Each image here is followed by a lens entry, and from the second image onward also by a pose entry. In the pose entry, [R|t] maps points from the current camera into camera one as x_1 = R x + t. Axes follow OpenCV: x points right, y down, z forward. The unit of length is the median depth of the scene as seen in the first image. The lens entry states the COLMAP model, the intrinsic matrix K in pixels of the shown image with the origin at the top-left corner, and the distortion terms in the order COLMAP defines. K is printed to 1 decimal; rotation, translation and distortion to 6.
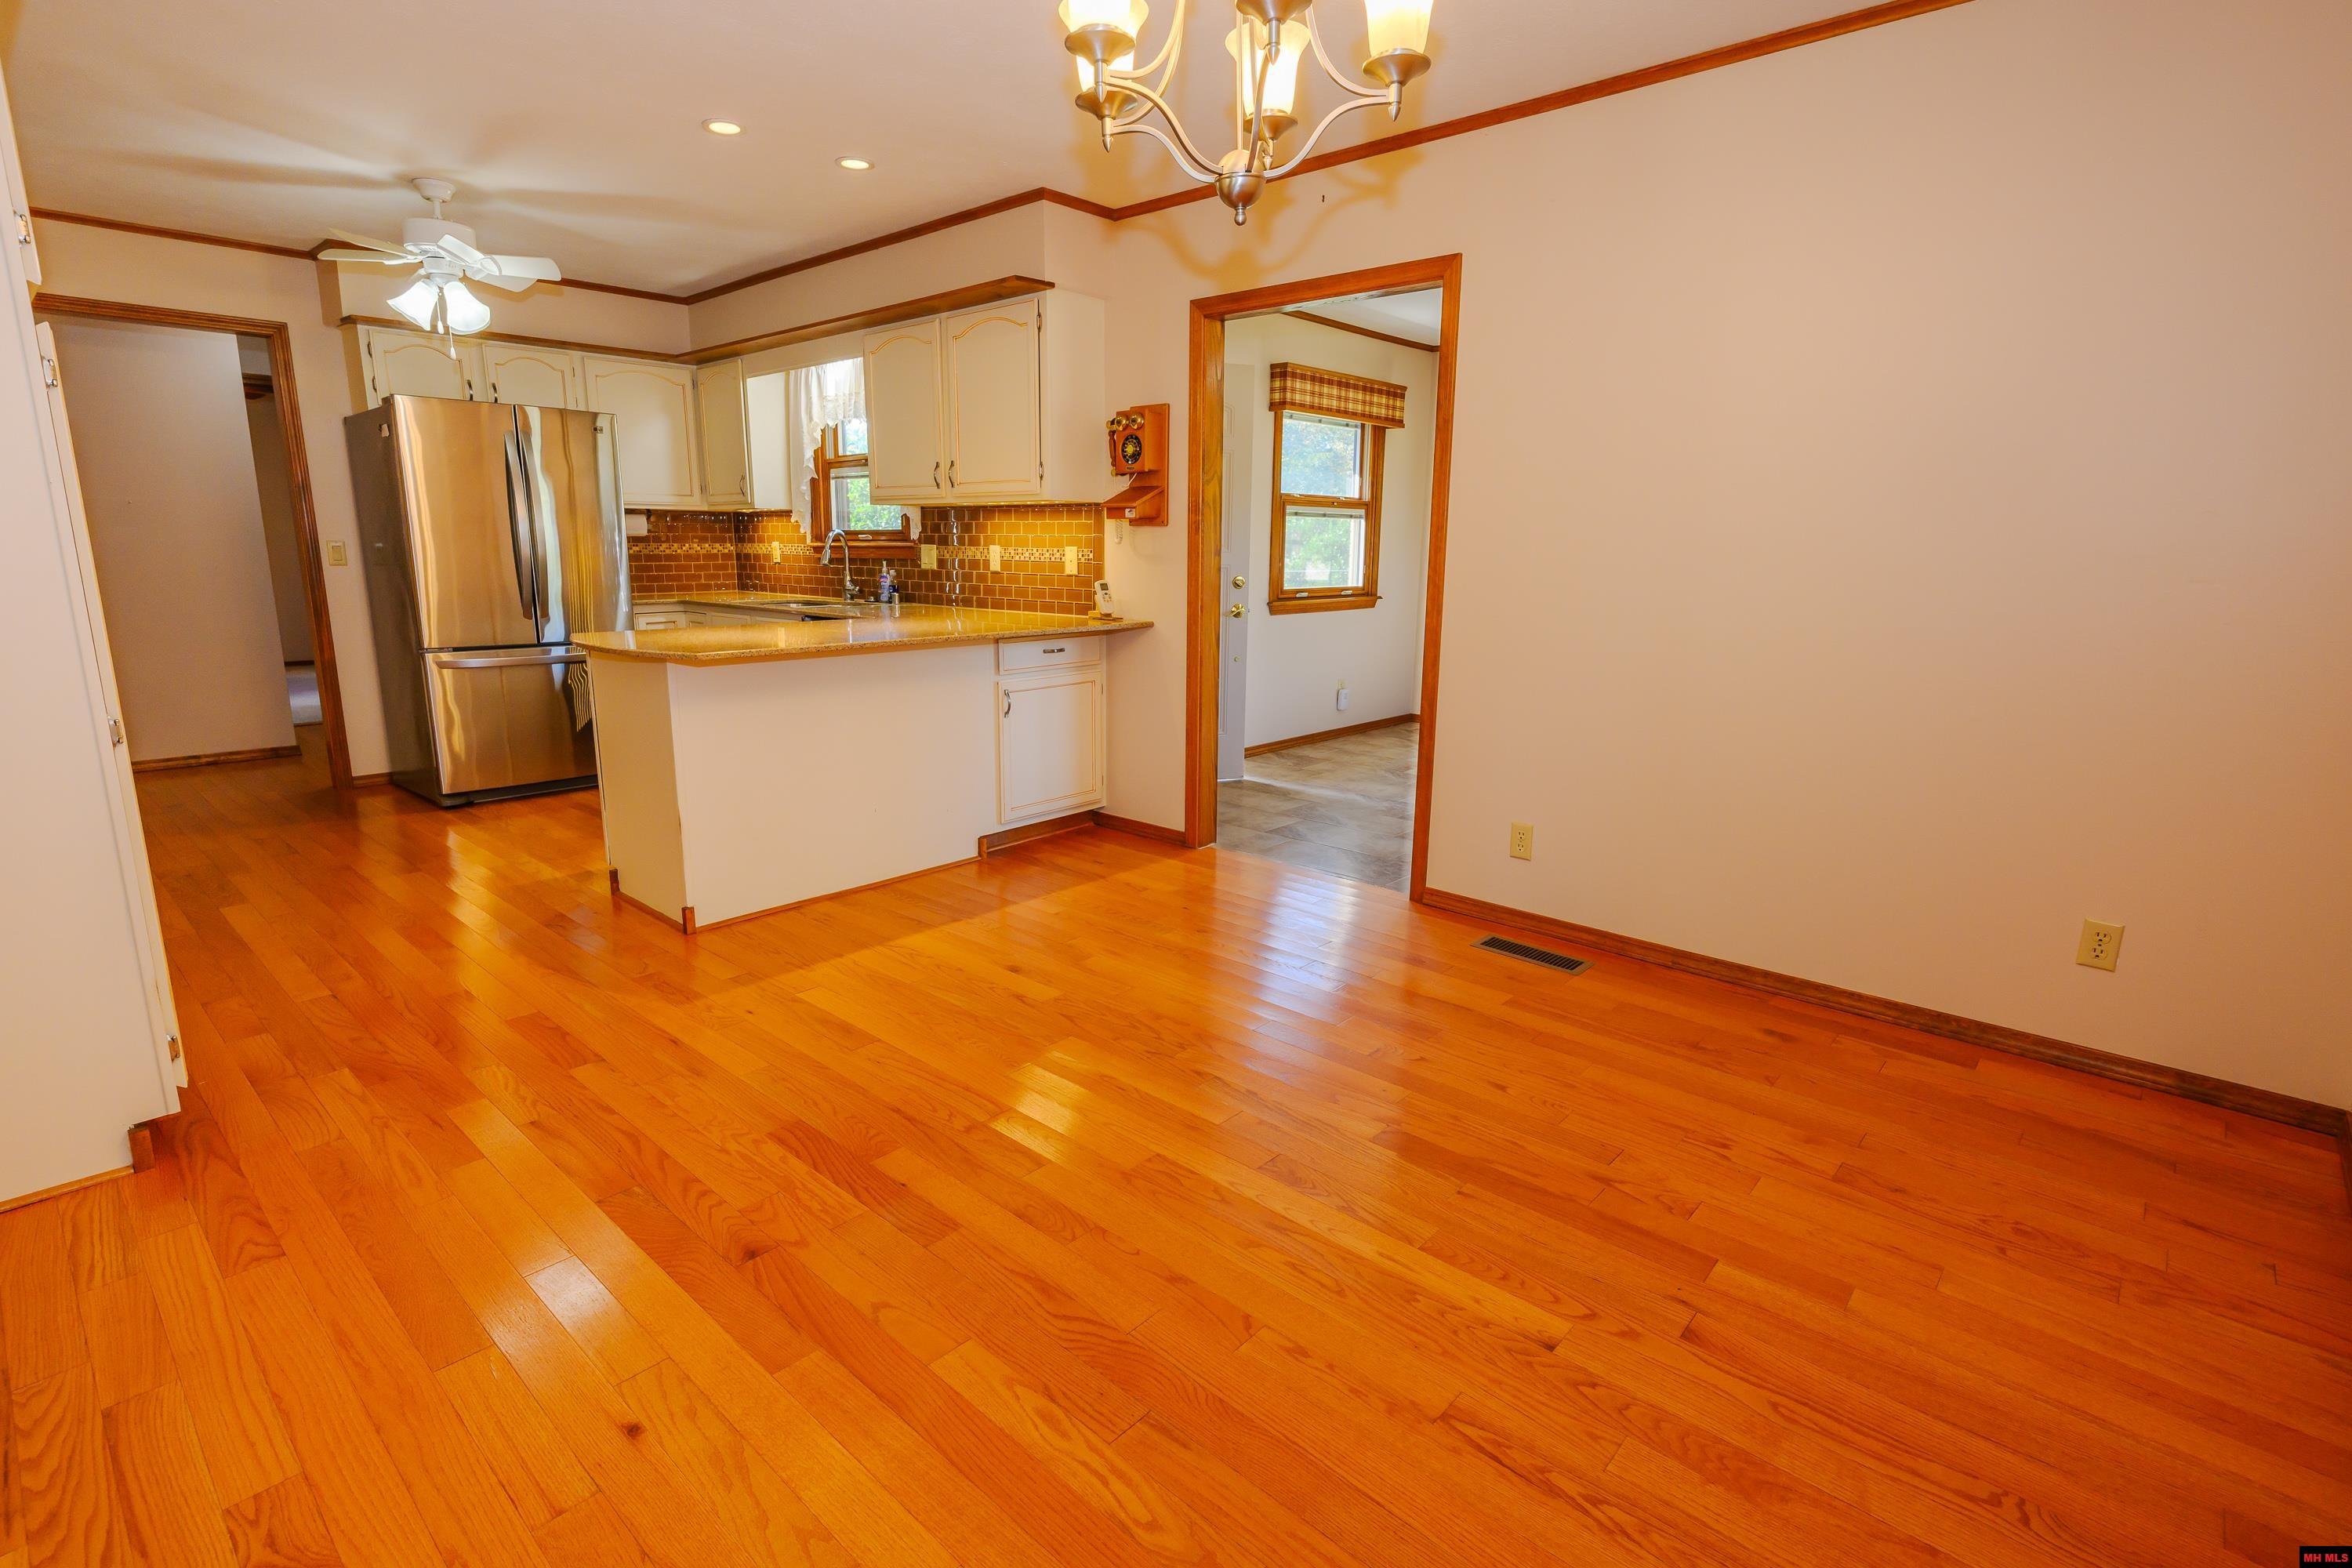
lens RADIAL K [[1130.0, 0, 1152.2], [0, 1130.0, 779.2], [0, 0, 1]] dist [-0.002854, 0.000229]
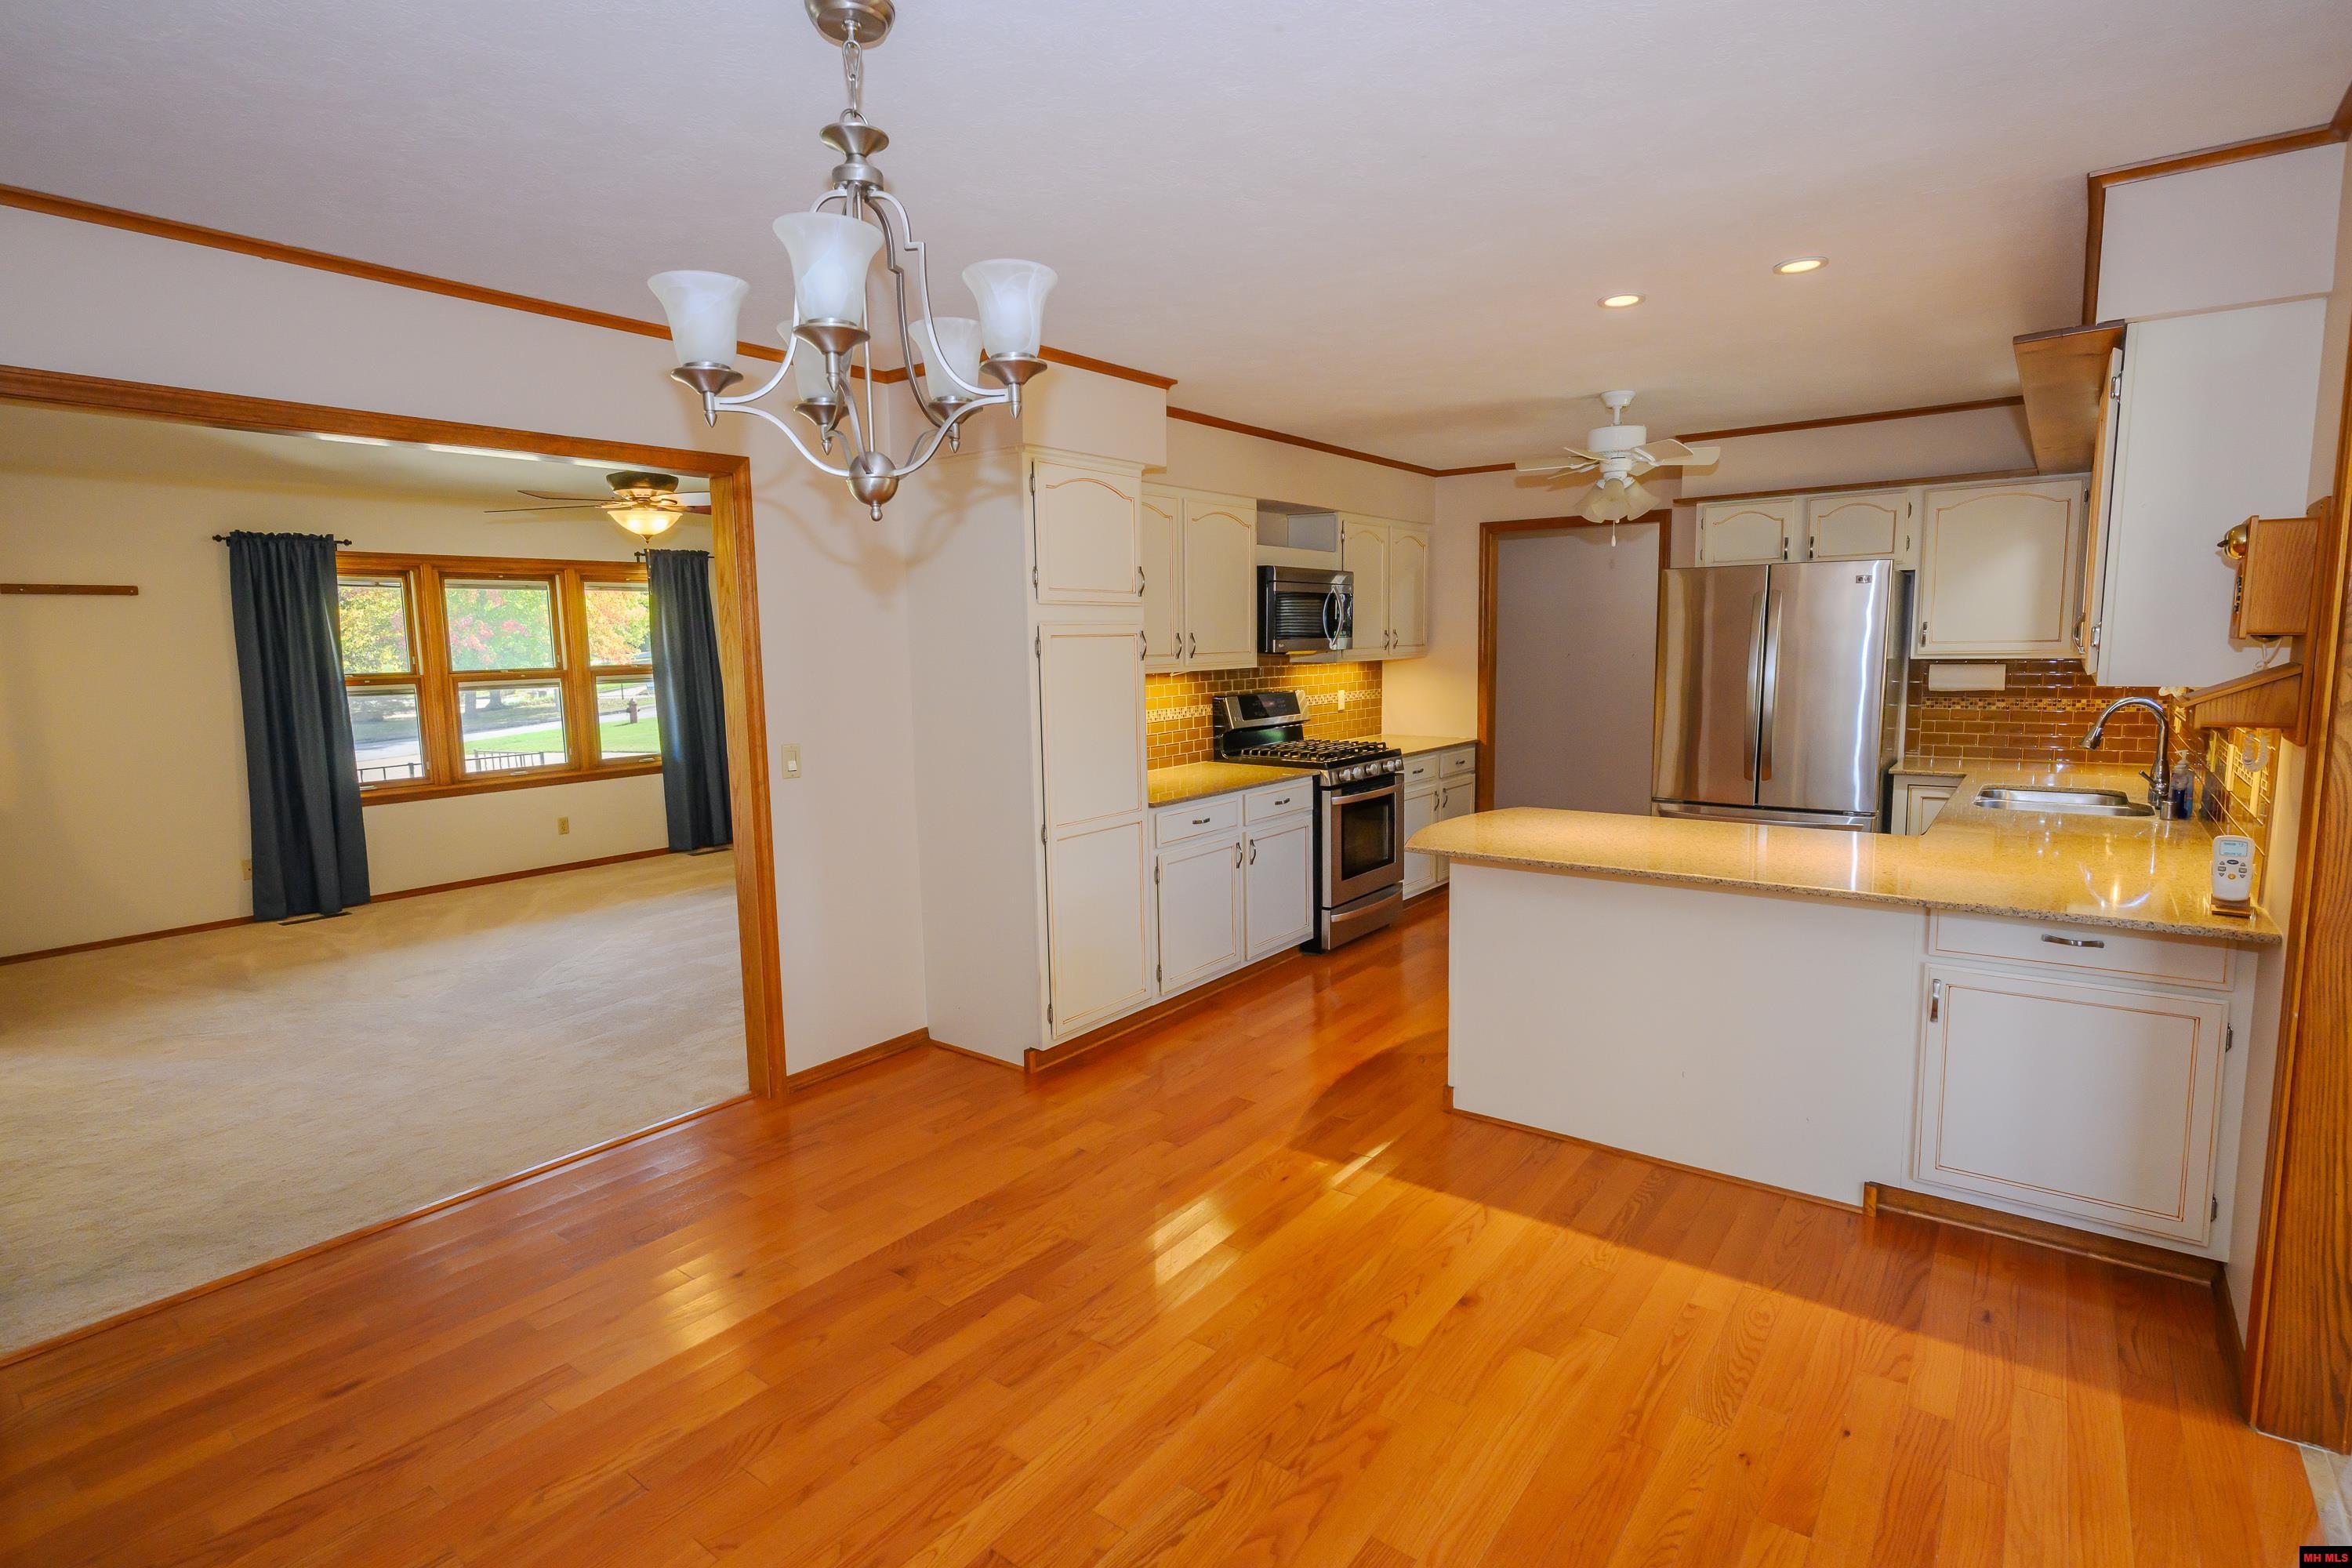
lens RADIAL K [[1160.1, 0, 1168.6], [0, 1160.1, 770.3], [0, 0, 1]] dist [0.003210, 0.000341]
pose [[0.088610, 0.102619, -0.990766, 0.379632], [-0.189004, 0.978340, 0.084428, -0.135270], [0.977970, 0.179777, 0.106086, 0.391509]]
